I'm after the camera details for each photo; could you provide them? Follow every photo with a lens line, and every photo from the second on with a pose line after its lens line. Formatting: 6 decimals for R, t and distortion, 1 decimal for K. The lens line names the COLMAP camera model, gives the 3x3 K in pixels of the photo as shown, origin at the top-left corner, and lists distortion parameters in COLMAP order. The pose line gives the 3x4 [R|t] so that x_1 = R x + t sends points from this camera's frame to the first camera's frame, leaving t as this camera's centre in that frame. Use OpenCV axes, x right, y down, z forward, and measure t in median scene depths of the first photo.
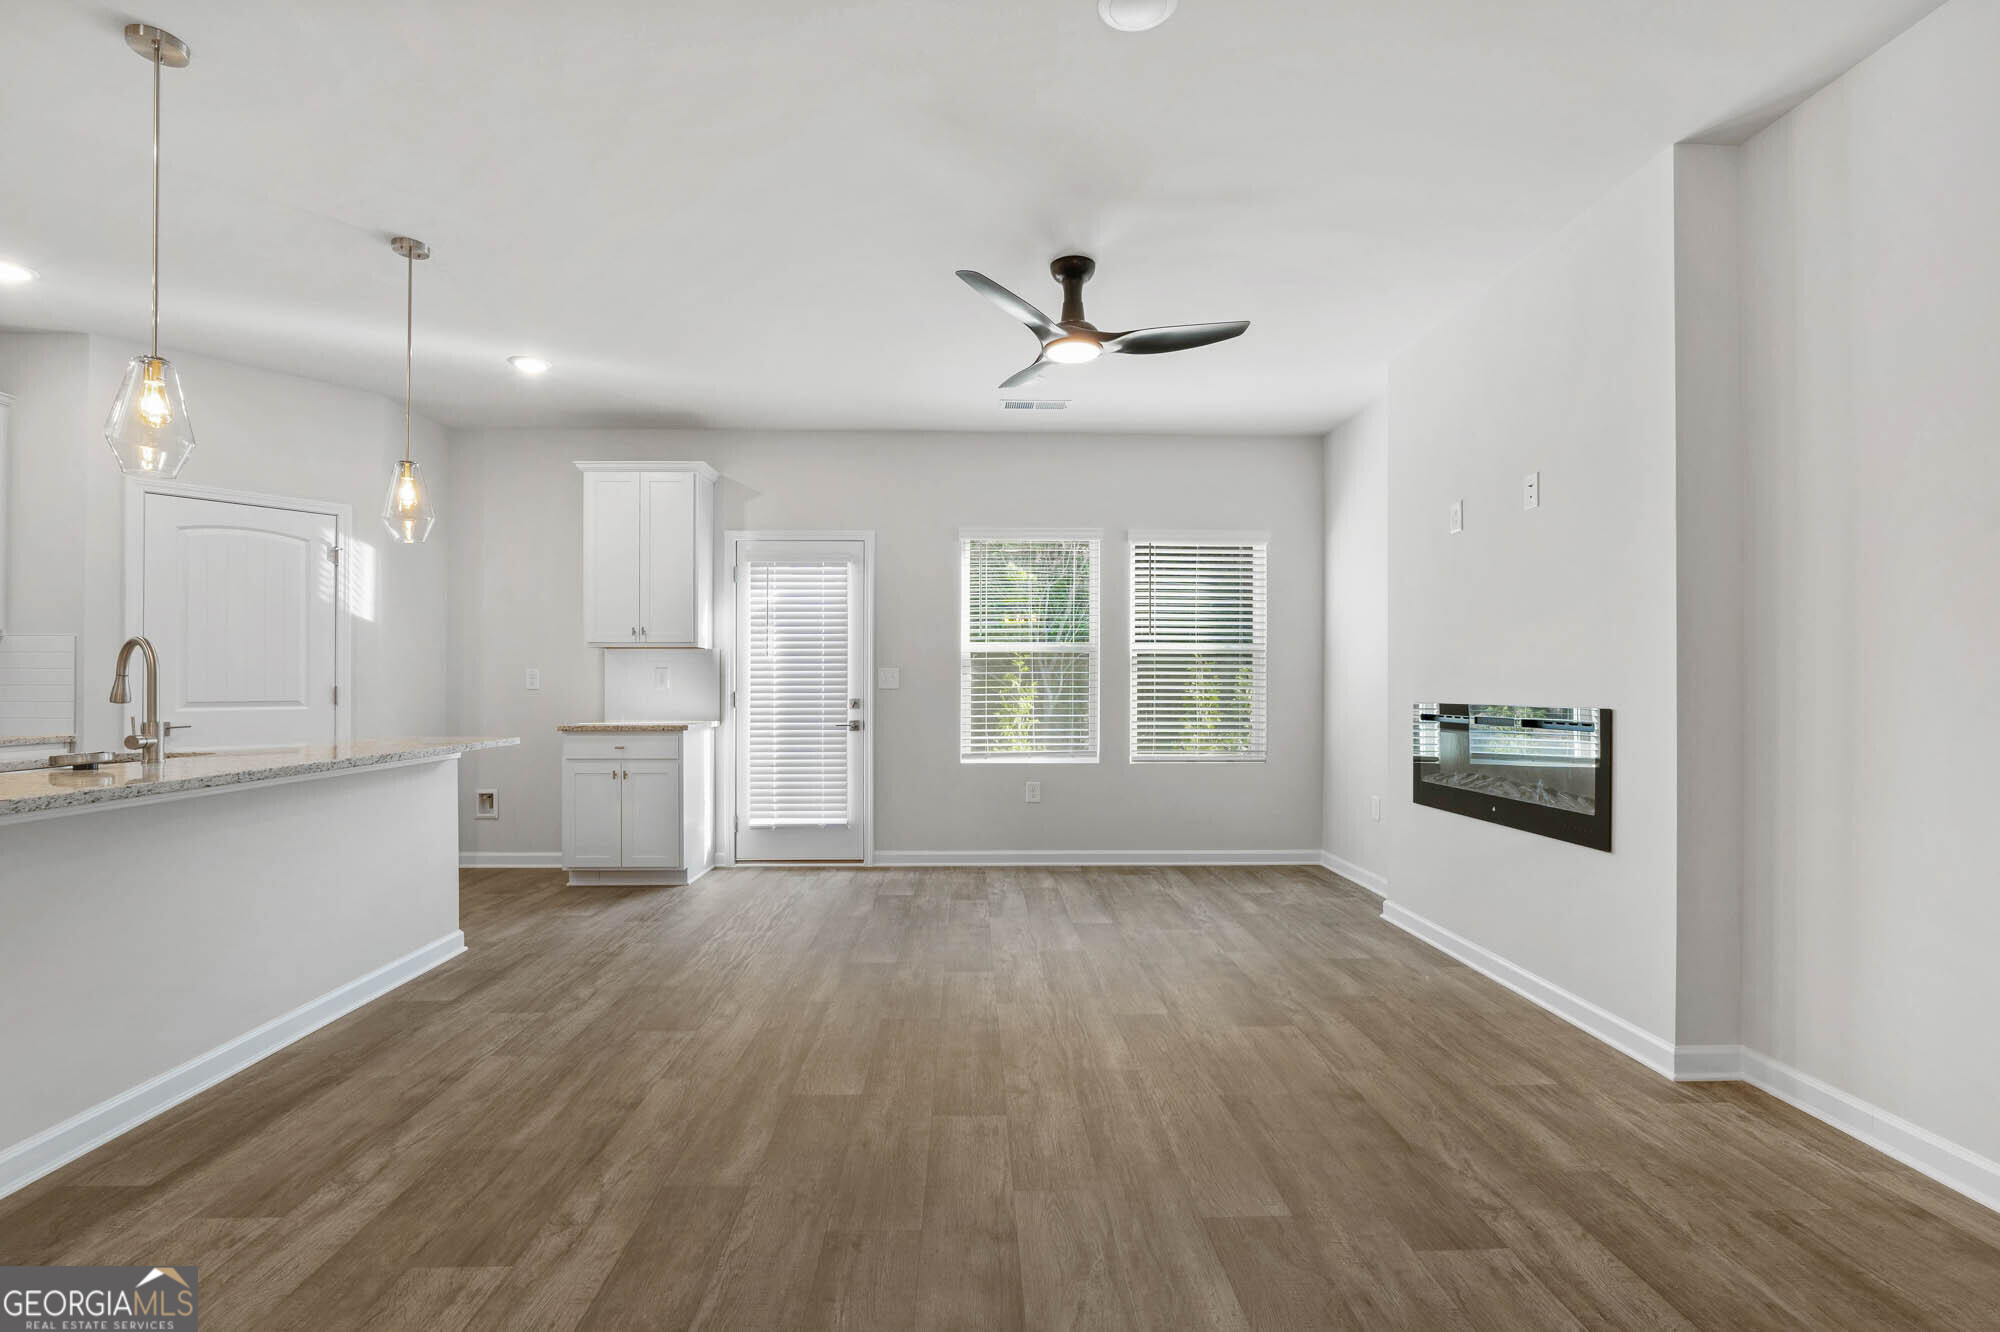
lens RADIAL K [[889.8, 0, 996.1], [0, 889.8, 676.9], [0, 0, 1]] dist [-0.014834, 0.001120]
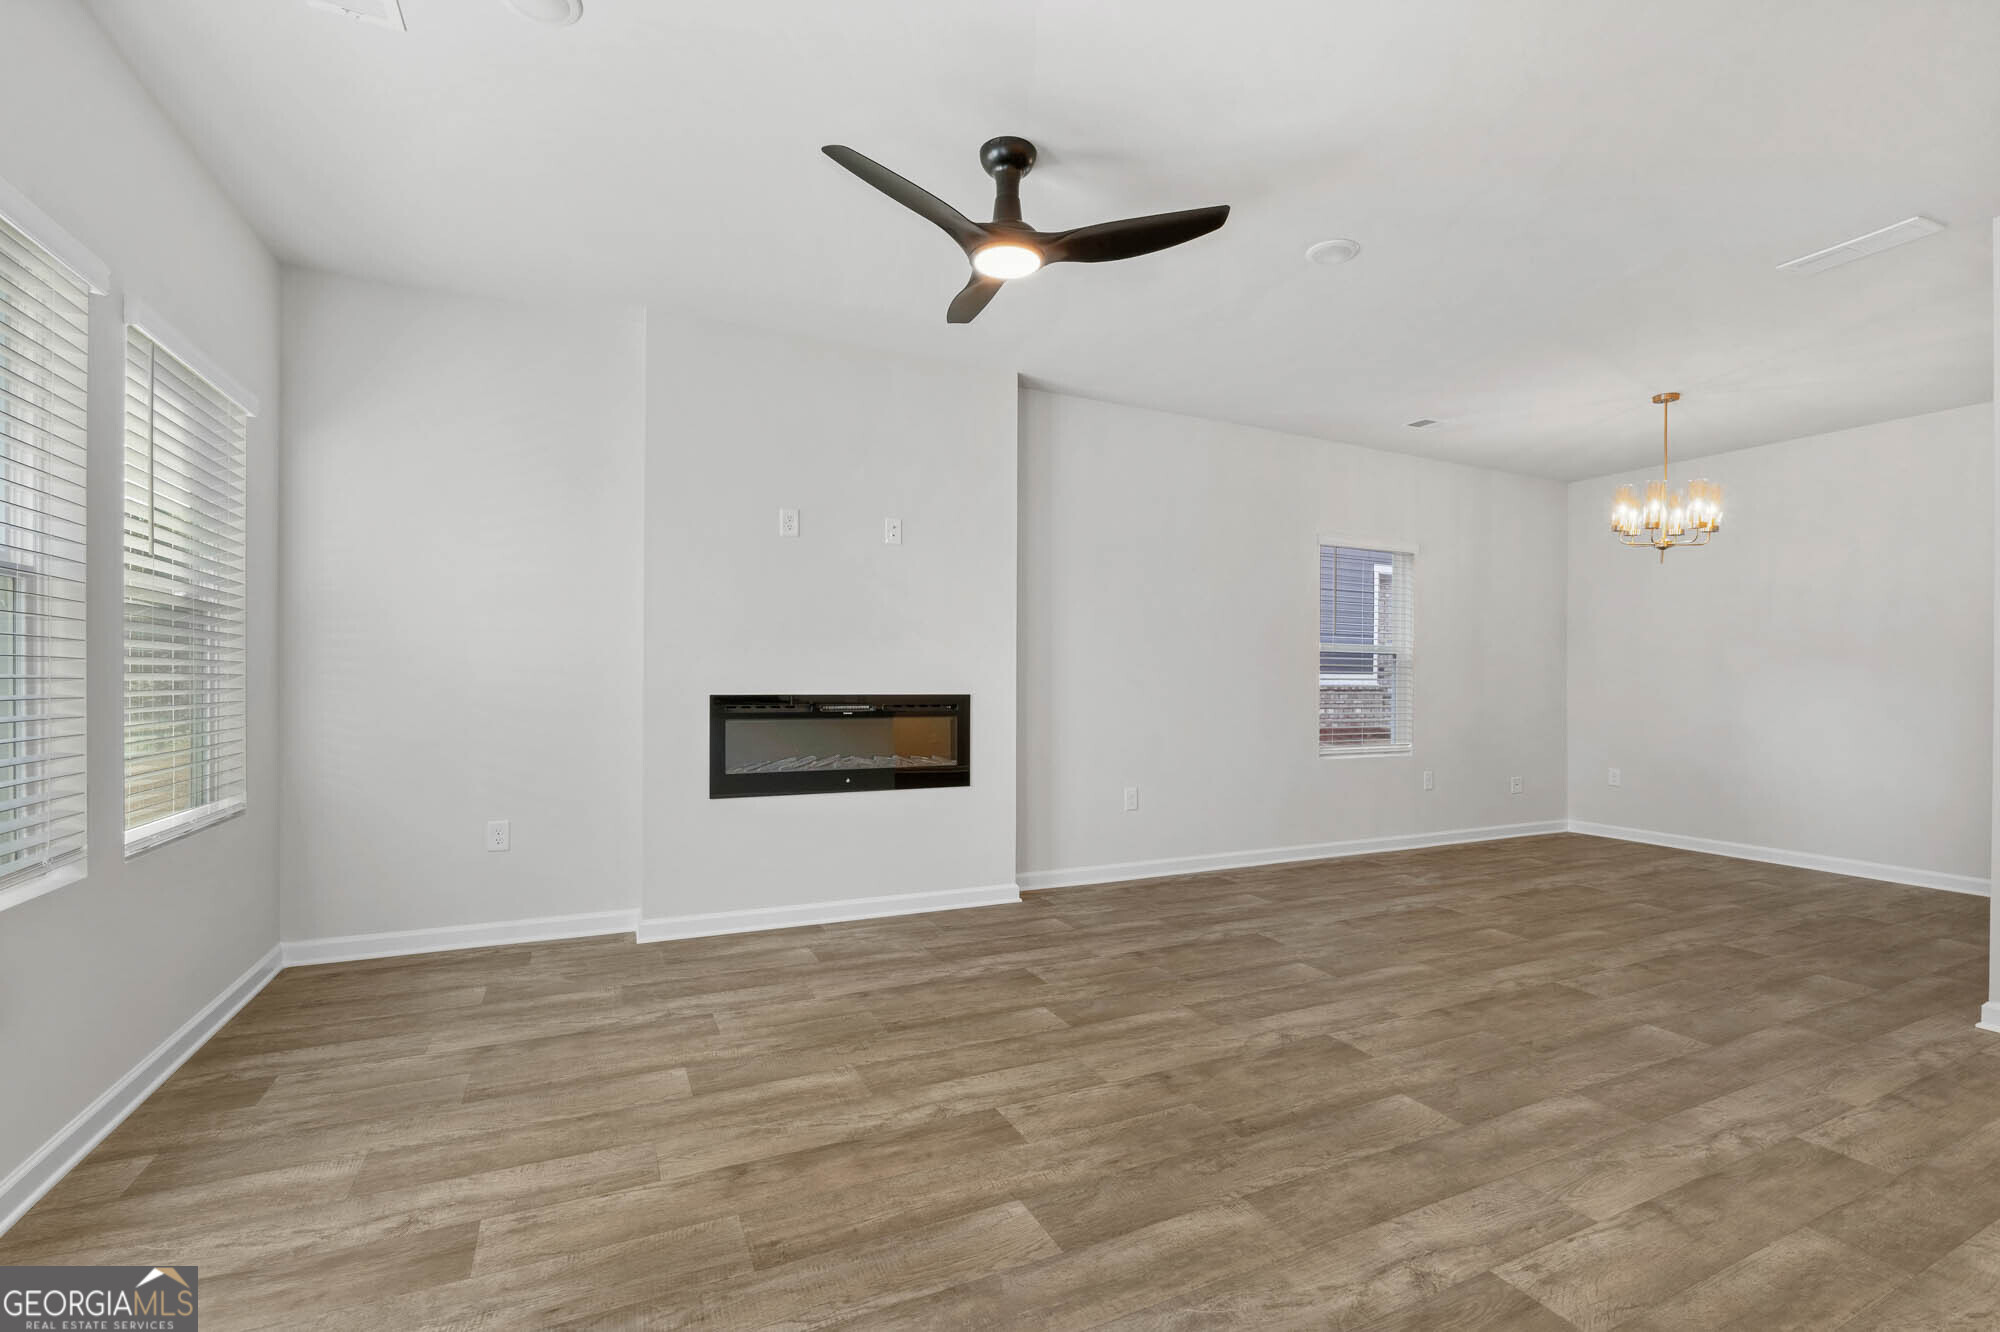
lens RADIAL K [[889.8, 0, 986.0], [0, 889.8, 670.7], [0, 0, 1]] dist [-0.014834, 0.001120]
pose [[-0.398676, 0.001639, 0.917090, -0.495273], [-0.020312, 0.999737, -0.010616, 0.005995], [-0.916867, -0.022860, -0.398538, 1.031872]]
